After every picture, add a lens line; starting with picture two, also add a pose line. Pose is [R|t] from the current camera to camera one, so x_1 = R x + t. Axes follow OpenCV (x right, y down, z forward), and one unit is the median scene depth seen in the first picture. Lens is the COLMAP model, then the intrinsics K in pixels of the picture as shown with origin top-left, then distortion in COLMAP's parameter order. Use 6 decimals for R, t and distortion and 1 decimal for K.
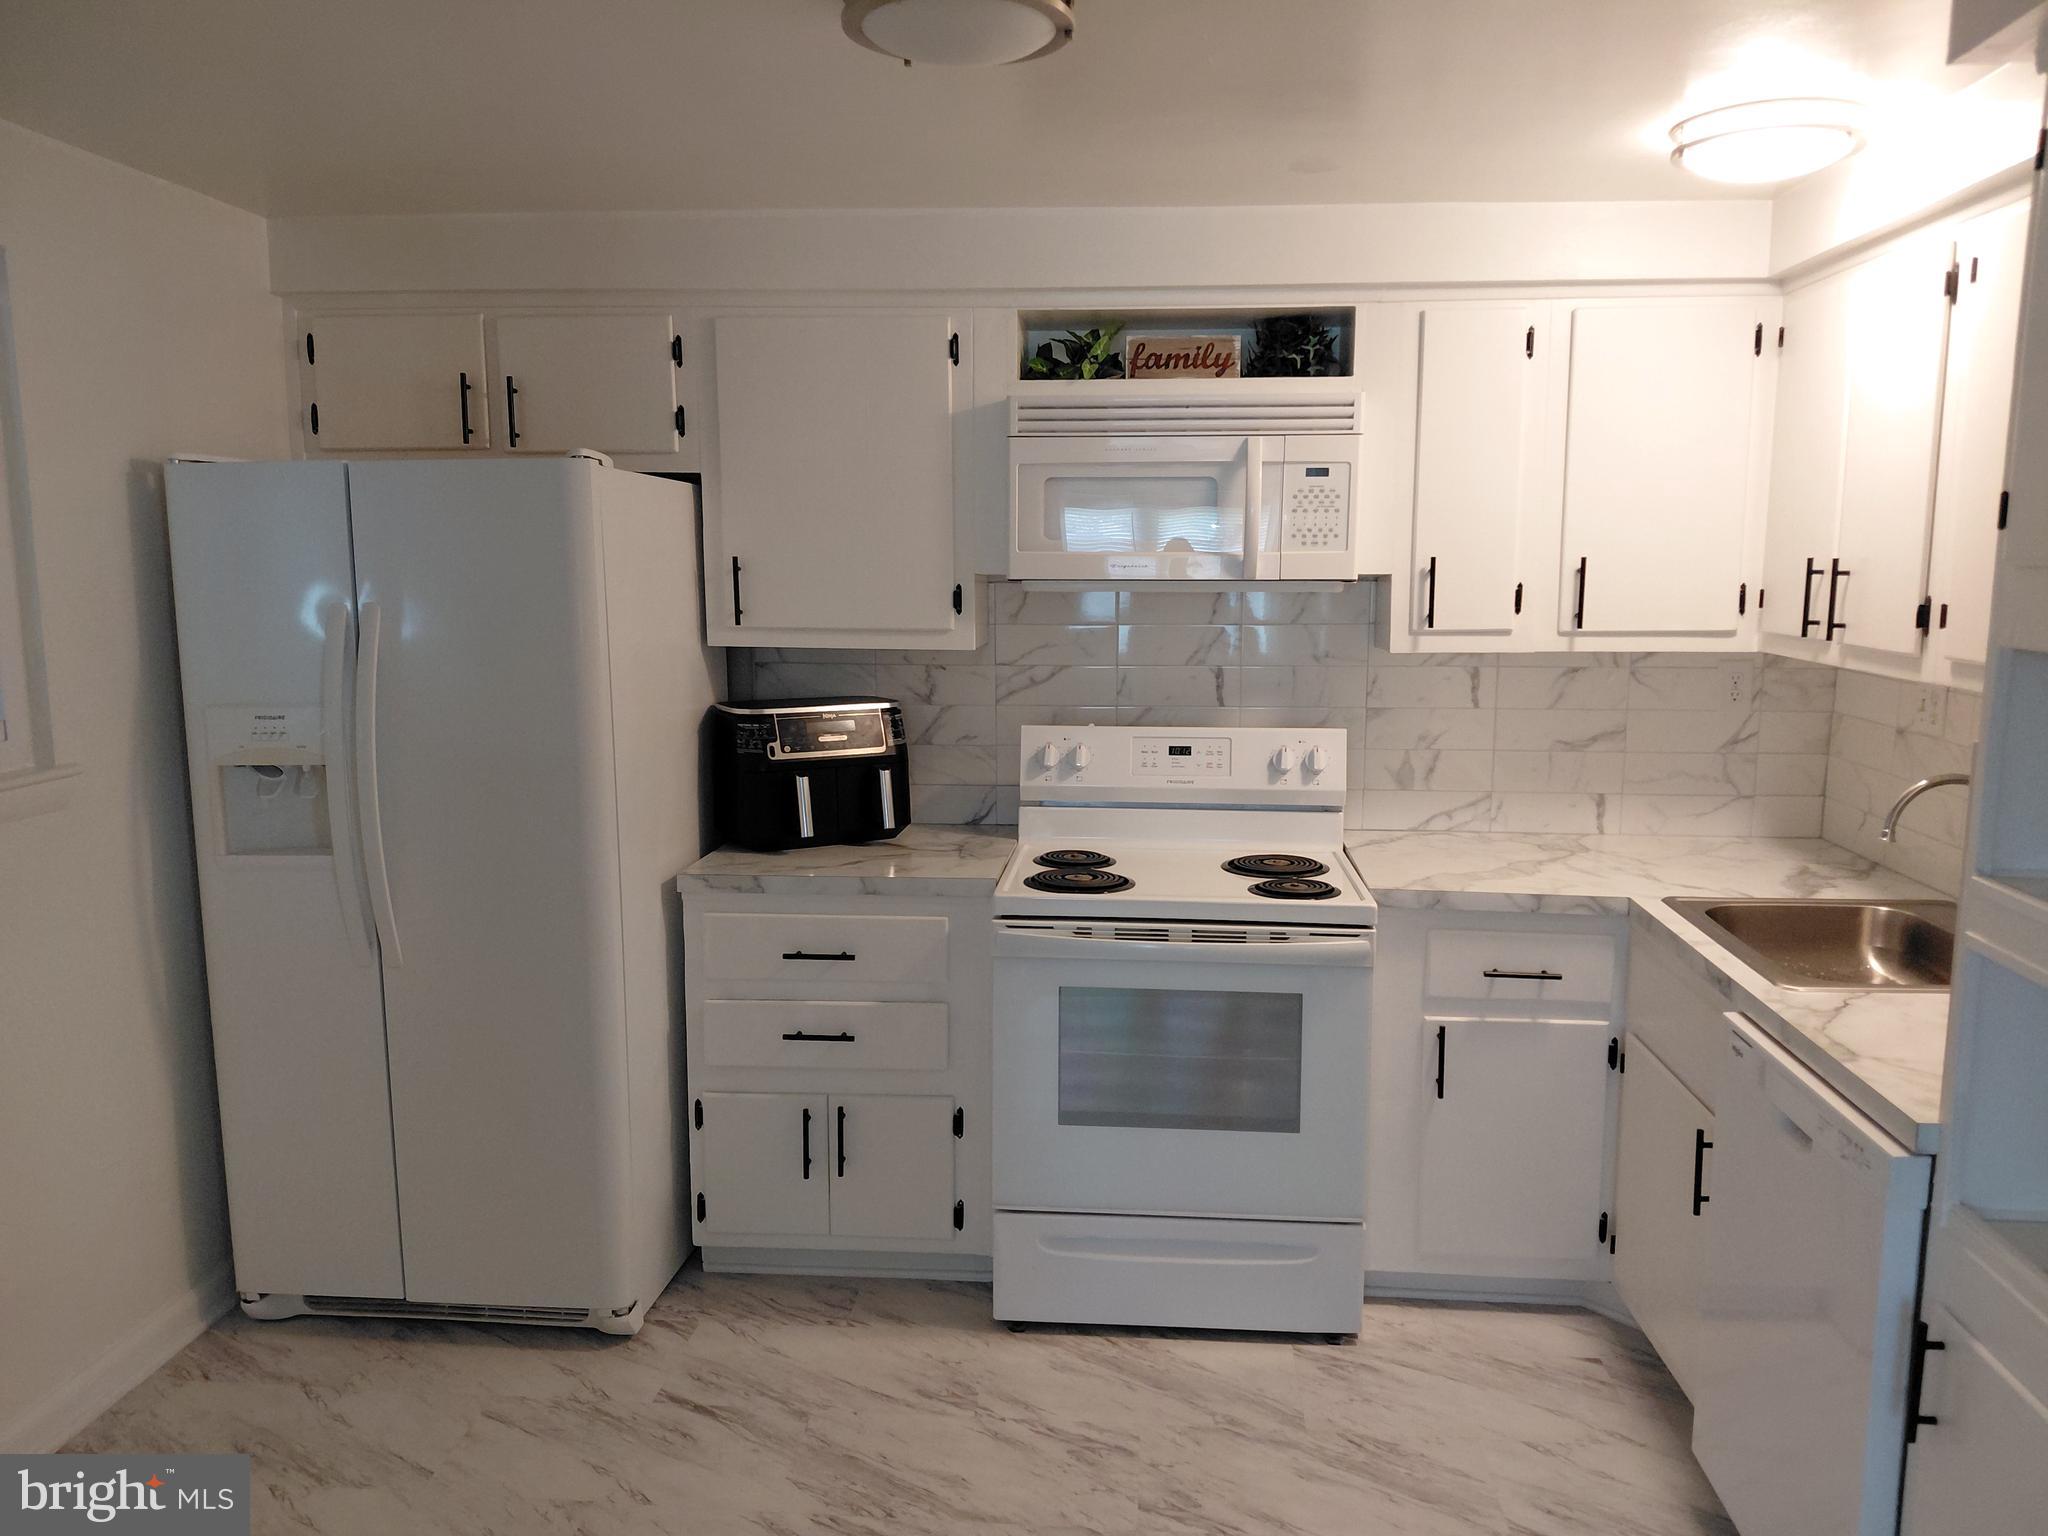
lens RADIAL K [[1490.8, 0, 1053.3], [0, 1490.8, 784.3], [0, 0, 1]] dist [0.142881, -0.286507]
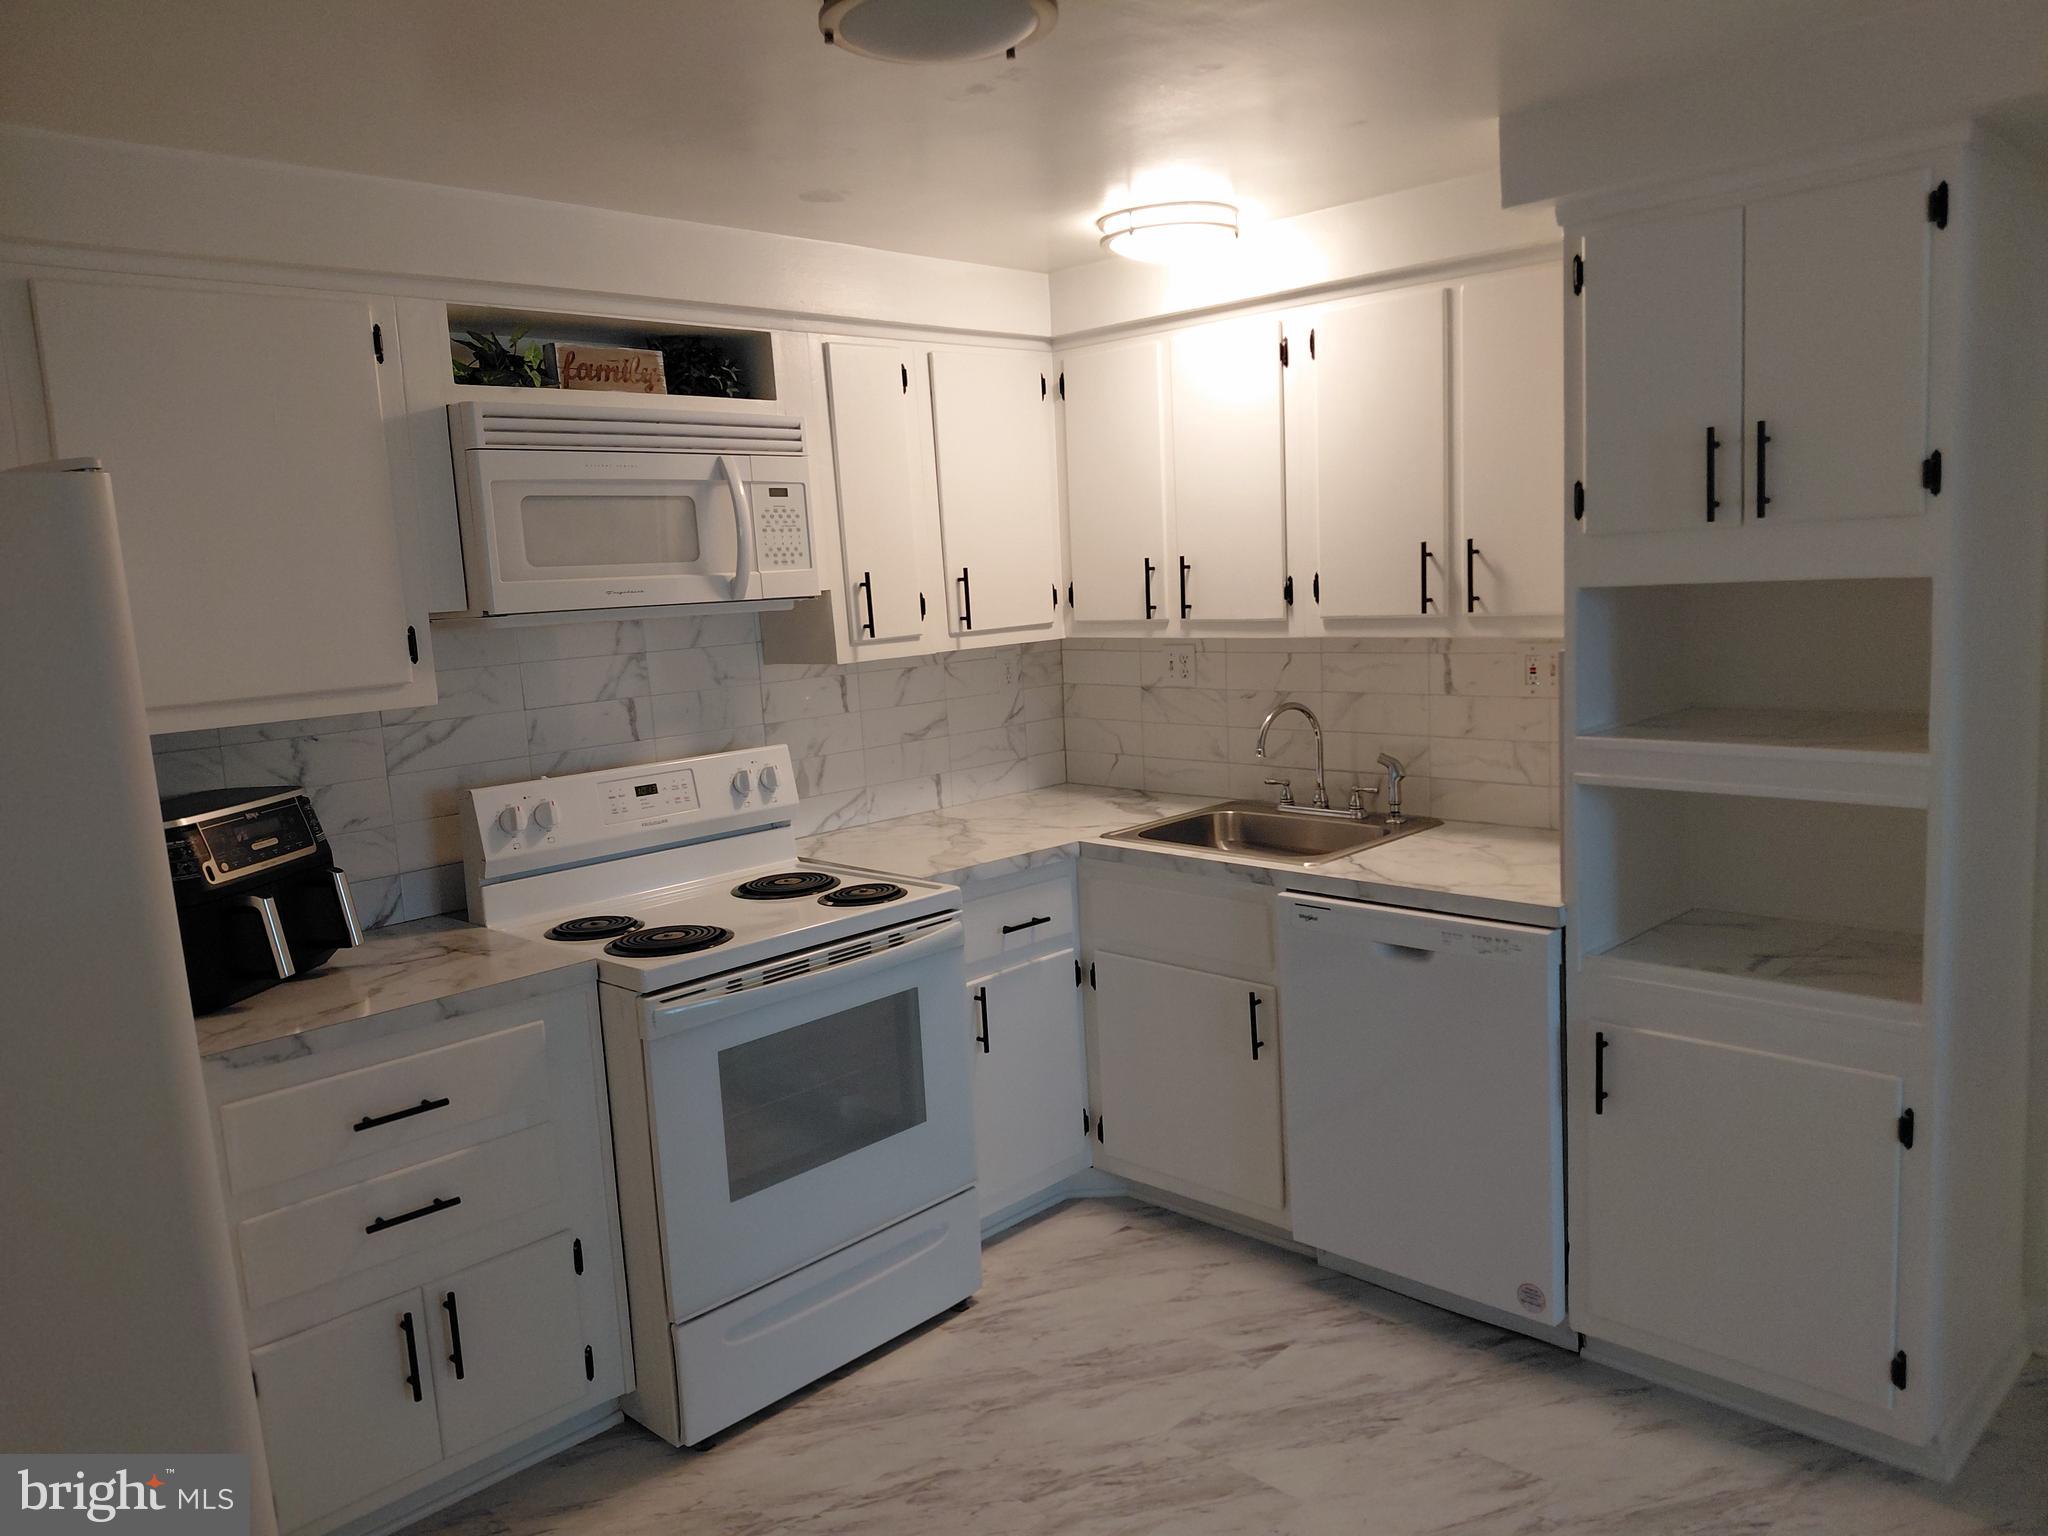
lens RADIAL K [[1485.0, 0, 1042.8], [0, 1485.0, 767.3], [0, 0, 1]] dist [0.168384, -0.365290]
pose [[0.641609, -0.141205, 0.753923, -0.496338], [0.169897, 0.984656, 0.039832, -0.034317], [-0.747979, 0.102533, 0.655755, 0.219457]]
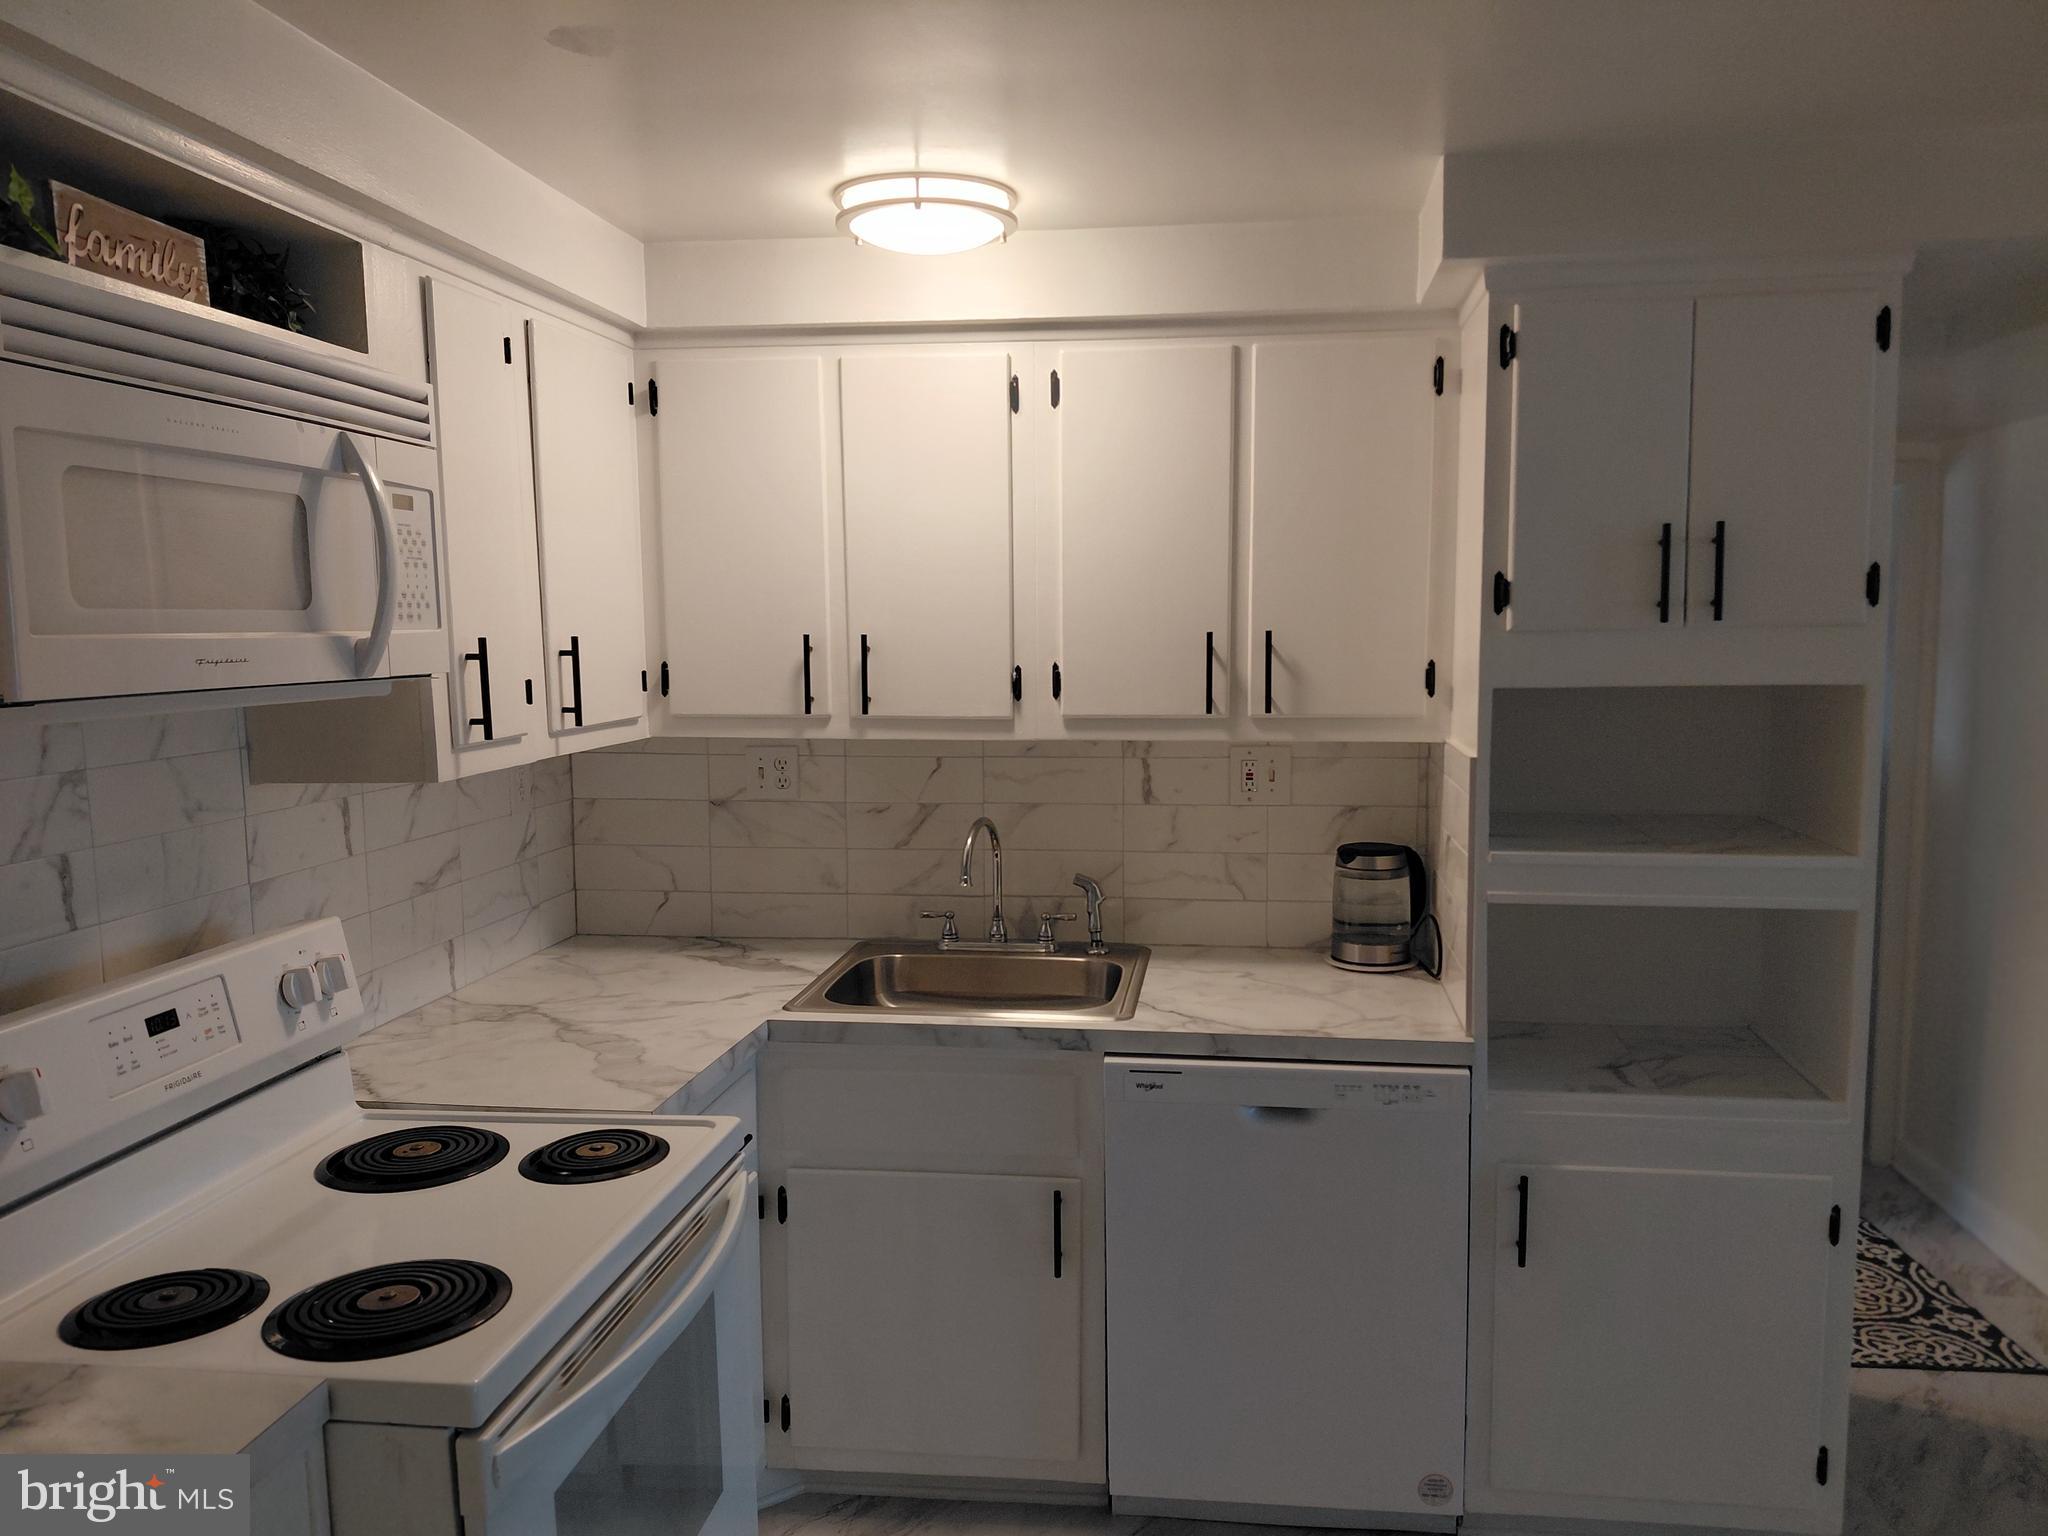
lens RADIAL K [[1490.8, 0, 1053.3], [0, 1490.8, 784.3], [0, 0, 1]] dist [0.142881, -0.286507]
pose [[0.048021, -0.111295, 0.992627, -0.433681], [0.160691, 0.981689, 0.102294, -0.114568], [-0.985836, 0.154594, 0.065026, 0.711422]]
